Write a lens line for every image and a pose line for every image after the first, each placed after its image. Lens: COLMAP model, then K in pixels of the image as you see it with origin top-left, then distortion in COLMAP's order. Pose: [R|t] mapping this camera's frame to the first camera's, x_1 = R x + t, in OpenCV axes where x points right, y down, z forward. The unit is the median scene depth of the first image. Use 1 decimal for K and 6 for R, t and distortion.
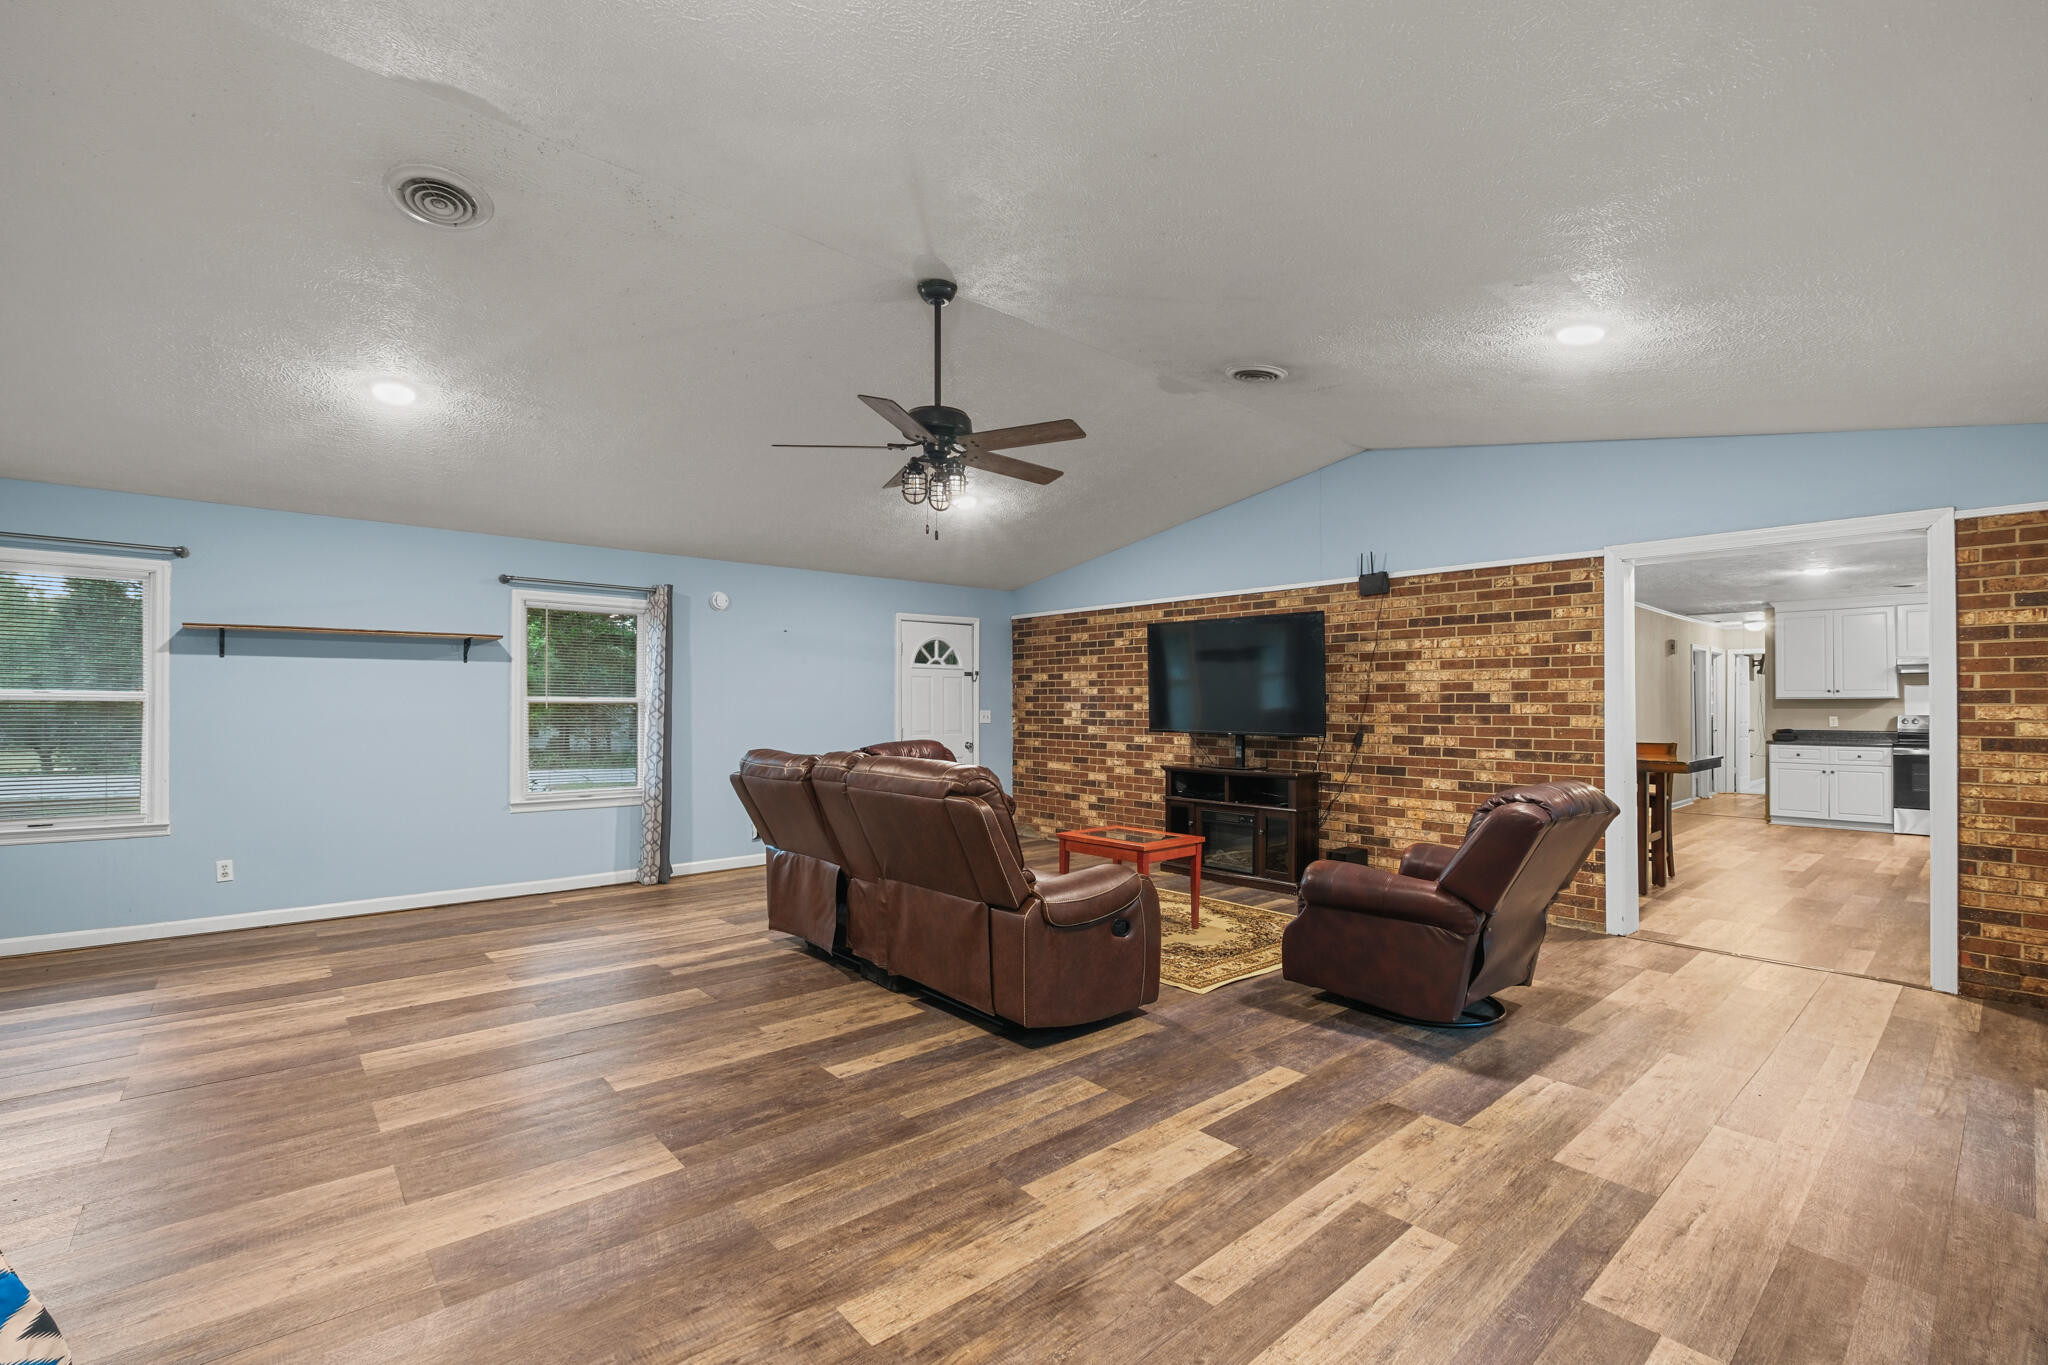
lens RADIAL K [[894.3, 0, 1026.1], [0, 894.3, 692.9], [0, 0, 1]] dist [-0.008932, 0.001660]
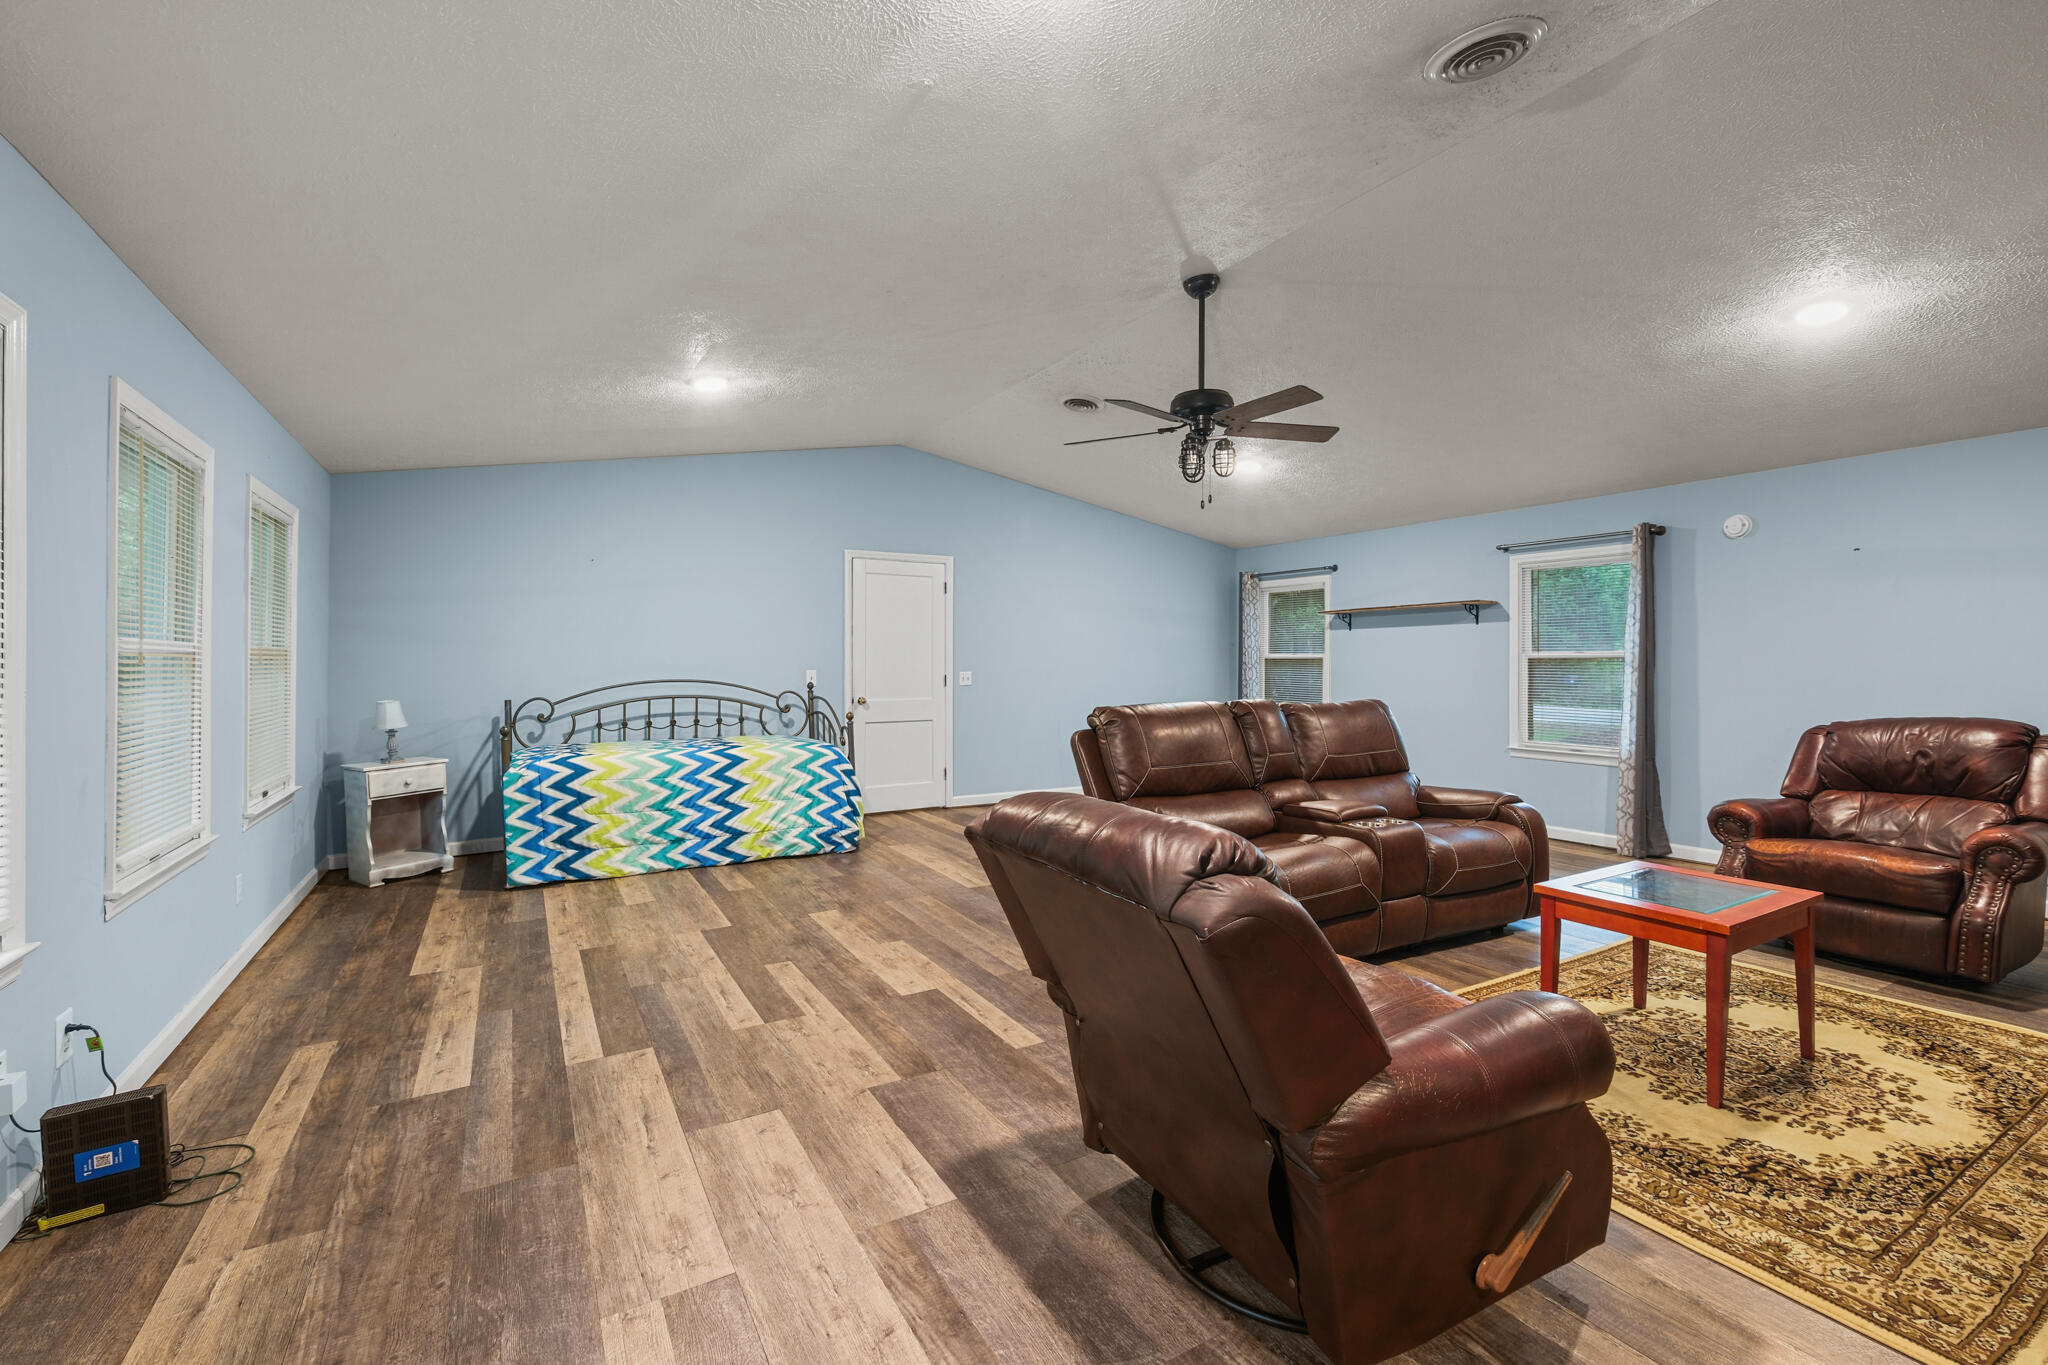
lens RADIAL K [[894.3, 0, 1026.4], [0, 894.3, 679.6], [0, 0, 1]] dist [-0.008932, 0.001660]
pose [[-0.201346, 0.016757, -0.979377, 1.504016], [0.014542, 0.999795, 0.014117, 0.032086], [0.979412, -0.011400, -0.201548, 1.474735]]
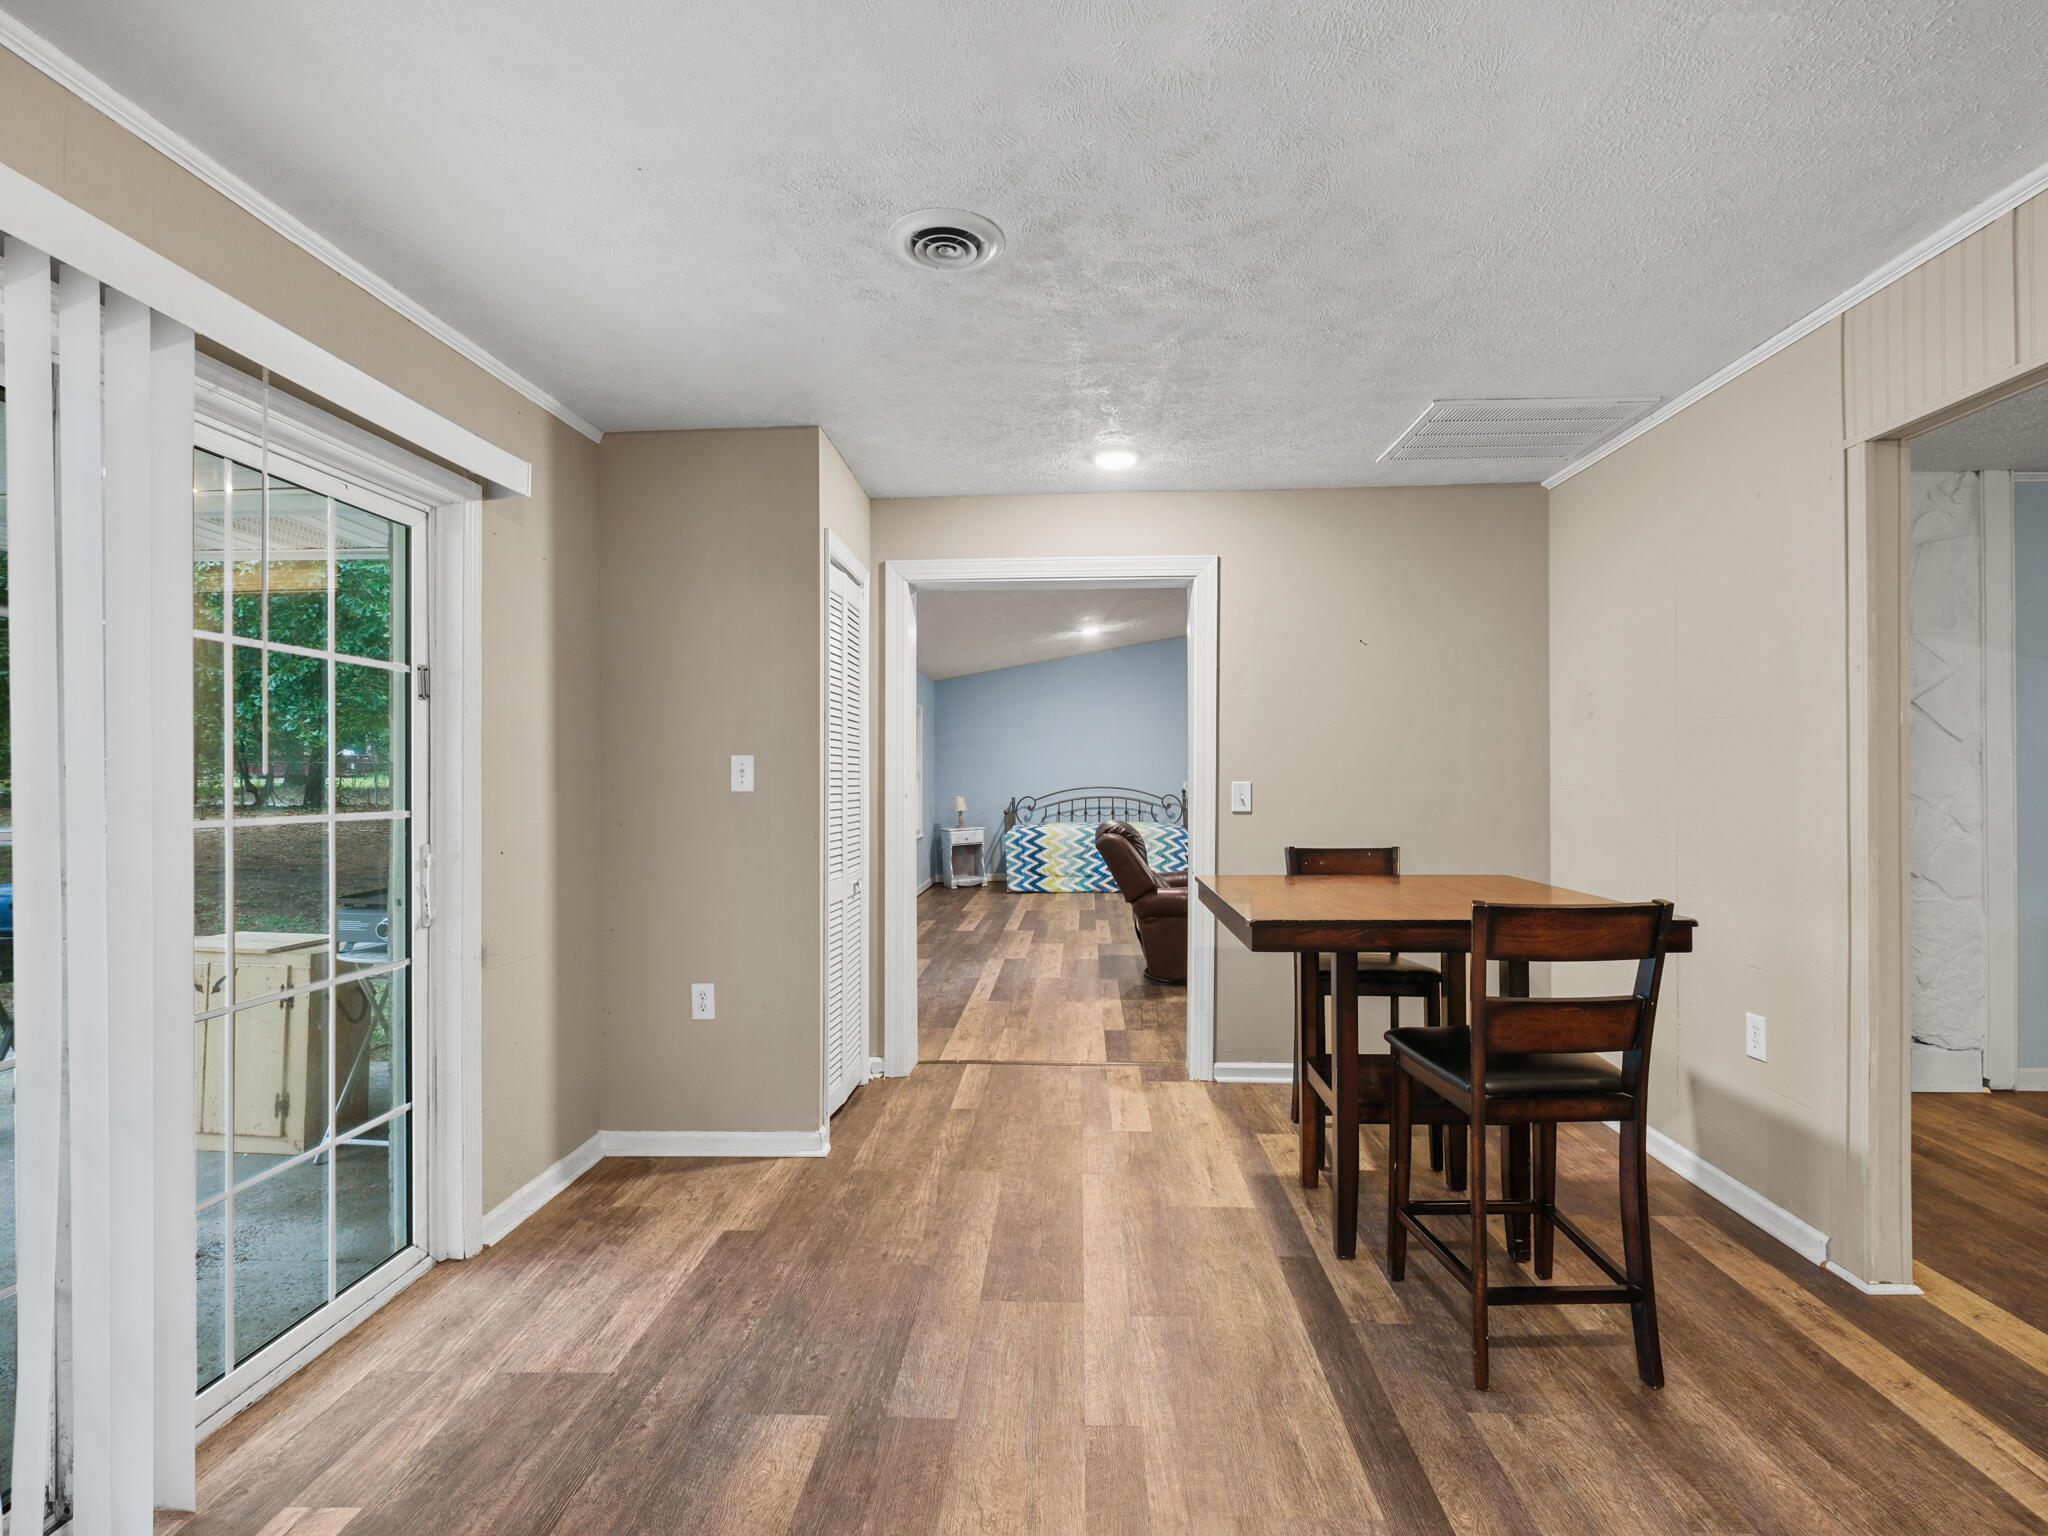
lens RADIAL K [[988.1, 0, 1024.1], [0, 988.1, 774.0], [0, 0, 1]] dist [-0.001756, -0.000244]
pose [[-0.700626, 0.003616, -0.713519, 2.772007], [0.014708, 0.999848, -0.009375, 0.030669], [0.713377, -0.017062, -0.700573, 2.956611]]
